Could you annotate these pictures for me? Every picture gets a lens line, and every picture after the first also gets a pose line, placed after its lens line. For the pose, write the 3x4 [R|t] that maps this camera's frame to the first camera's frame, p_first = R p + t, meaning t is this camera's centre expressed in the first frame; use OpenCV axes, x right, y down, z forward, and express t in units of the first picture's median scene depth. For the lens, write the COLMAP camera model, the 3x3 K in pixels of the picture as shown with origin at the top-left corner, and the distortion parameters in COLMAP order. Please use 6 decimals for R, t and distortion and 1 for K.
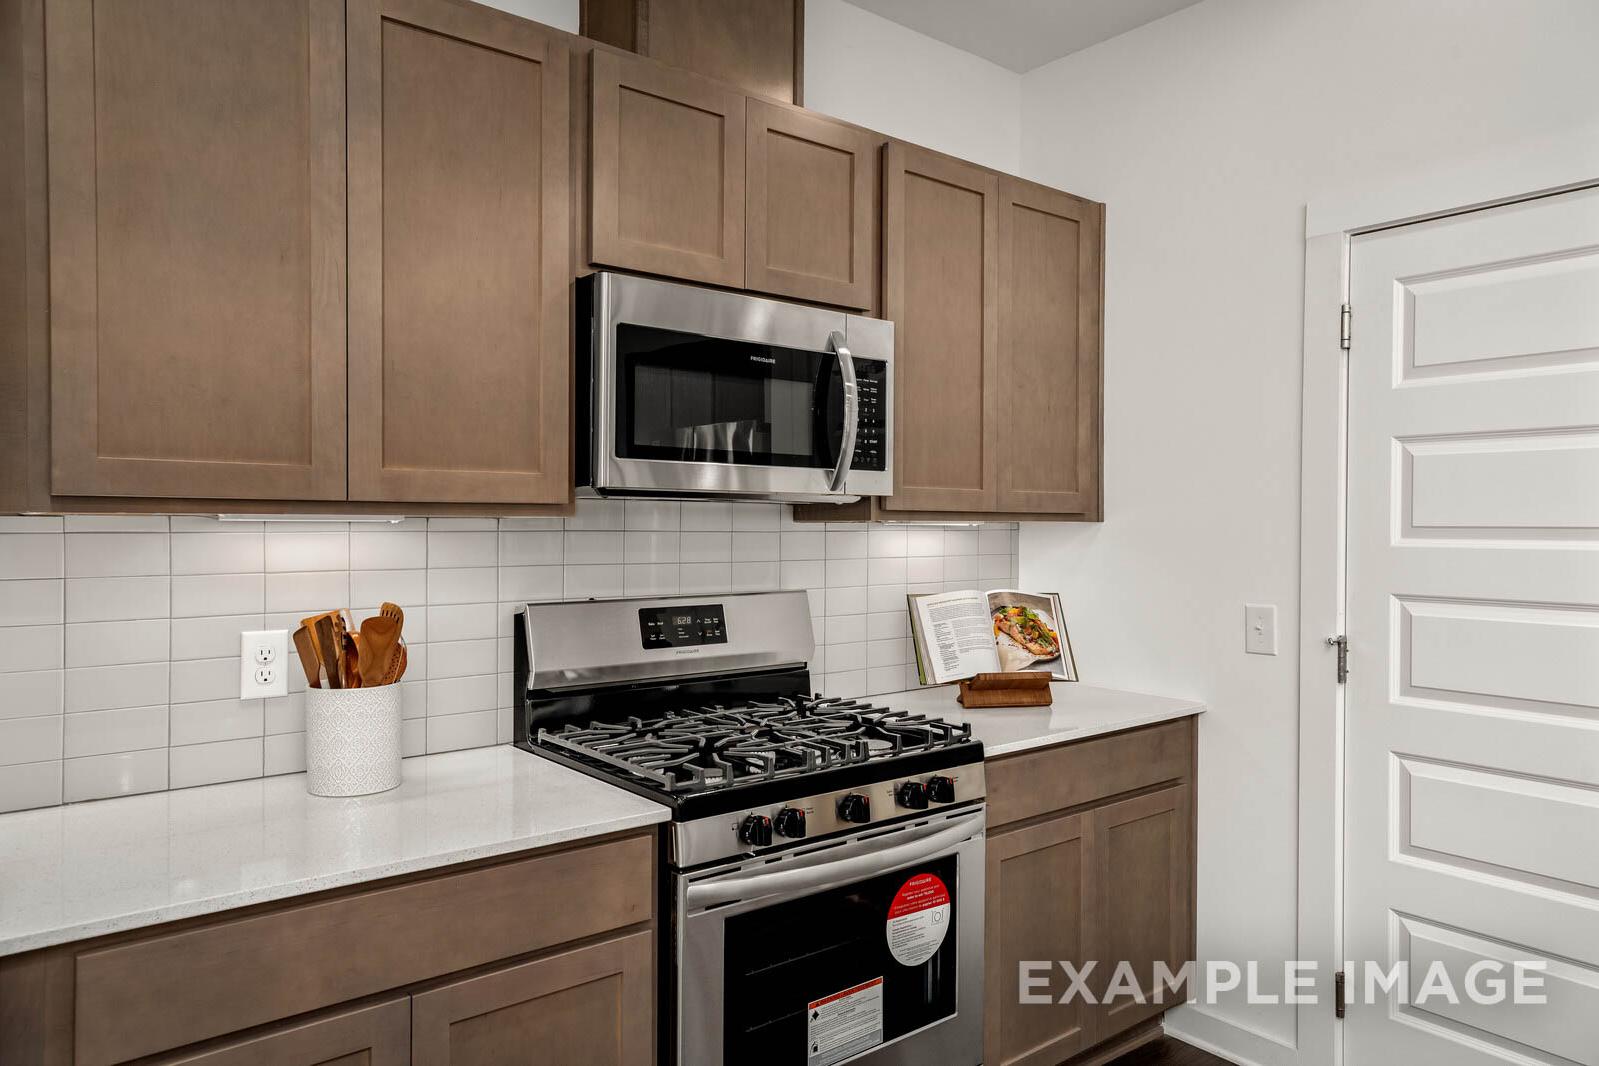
lens RADIAL K [[1060.1, 0, 799.5], [0, 1060.1, 533.0], [0, 0, 1]] dist [-0.004291, -0.000161]
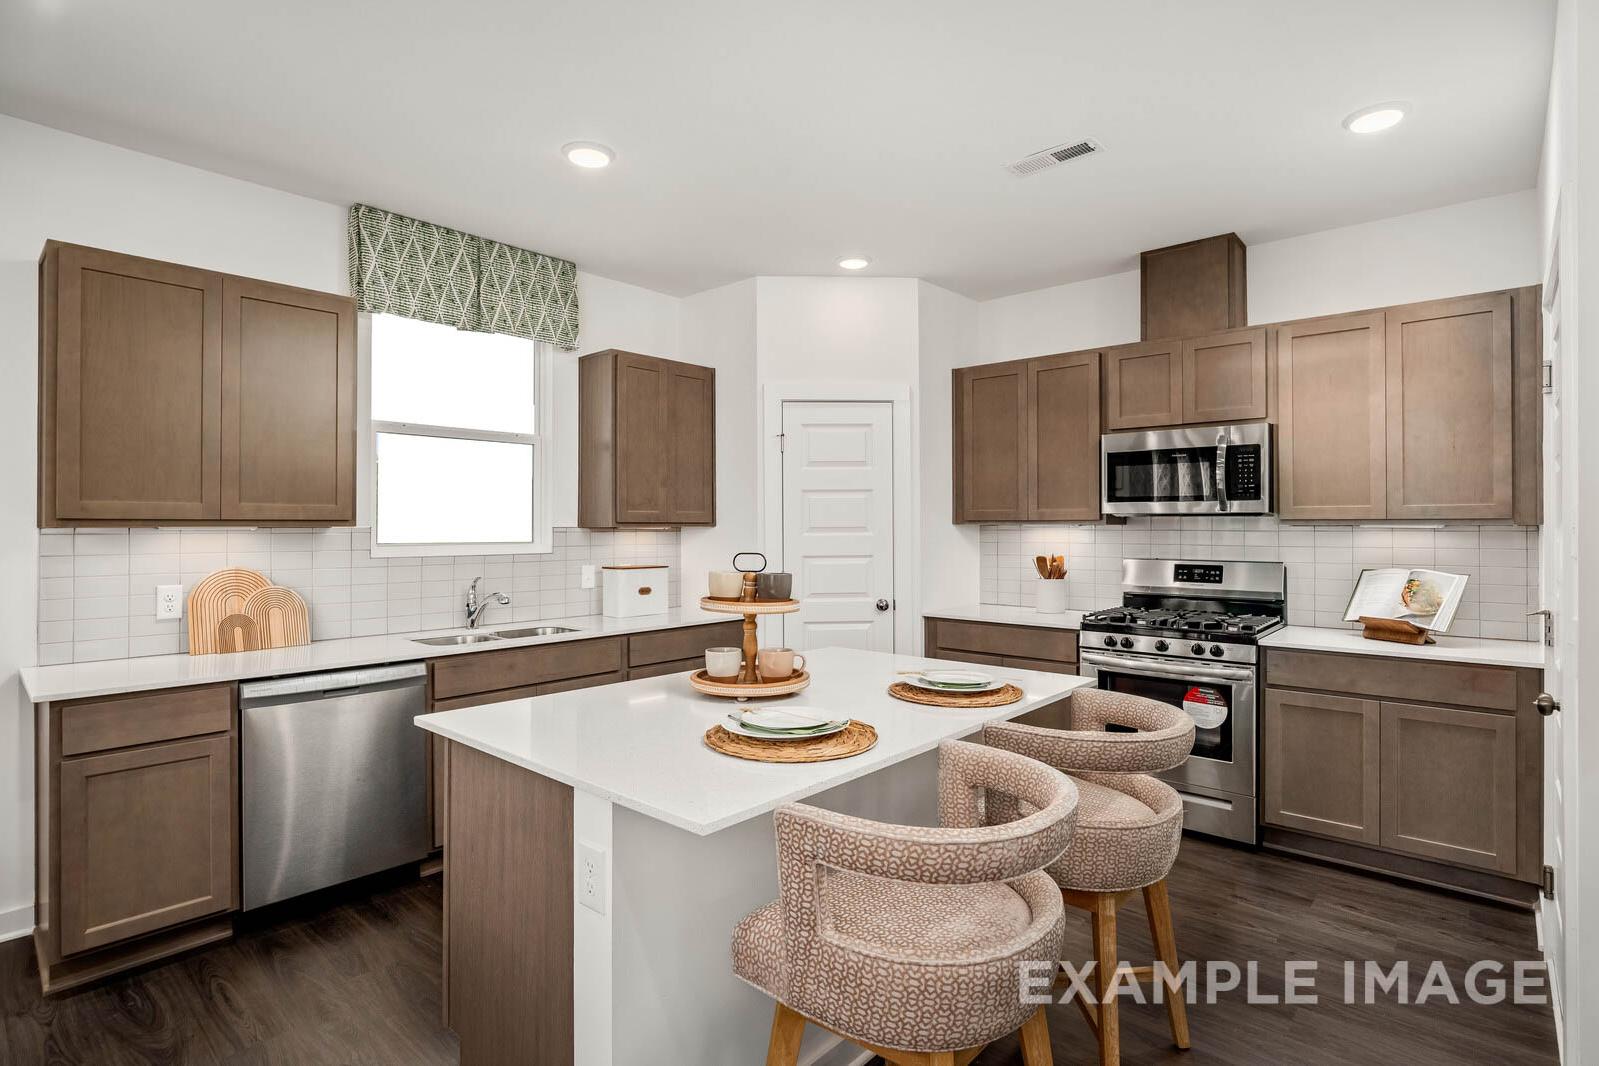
lens RADIAL K [[789.8, 0, 801.7], [0, 789.8, 523.6], [0, 0, 1]] dist [-0.035346, 0.000094]
pose [[0.161260, -0.009085, -0.986870, 1.386879], [-0.009709, 0.999895, -0.010792, 0.009978], [0.986864, 0.011322, 0.161155, -0.074265]]
